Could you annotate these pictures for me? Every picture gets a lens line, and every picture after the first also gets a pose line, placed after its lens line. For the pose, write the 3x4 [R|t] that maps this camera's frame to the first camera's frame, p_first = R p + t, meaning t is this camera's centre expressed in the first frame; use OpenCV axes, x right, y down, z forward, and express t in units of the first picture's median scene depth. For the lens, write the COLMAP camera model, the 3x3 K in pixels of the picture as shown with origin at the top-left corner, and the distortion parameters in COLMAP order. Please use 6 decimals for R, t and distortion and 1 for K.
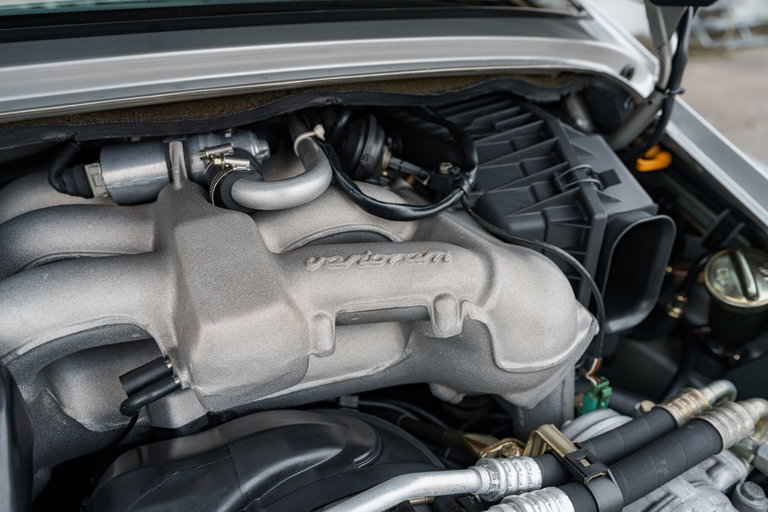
lens RADIAL K [[526.4, 0, 384.0], [0, 526.4, 256.0], [0, 0, 1]] dist [0.005544, 0.001259]
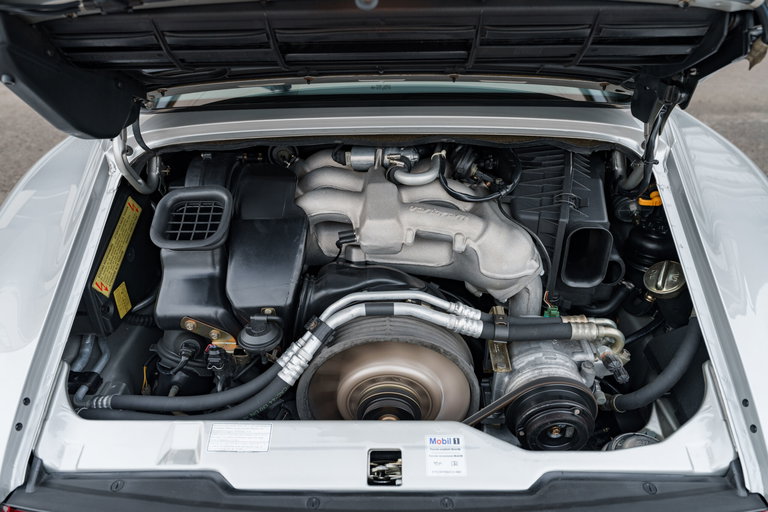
lens RADIAL K [[526.4, 0, 384.0], [0, 526.4, 256.0], [0, 0, 1]] dist [0.005544, 0.001259]
pose [[0.885332, 0.248916, -0.392719, 0.679758], [-0.227110, 0.968525, 0.101889, 0.005984], [0.405720, -0.001015, 0.913997, -1.175895]]
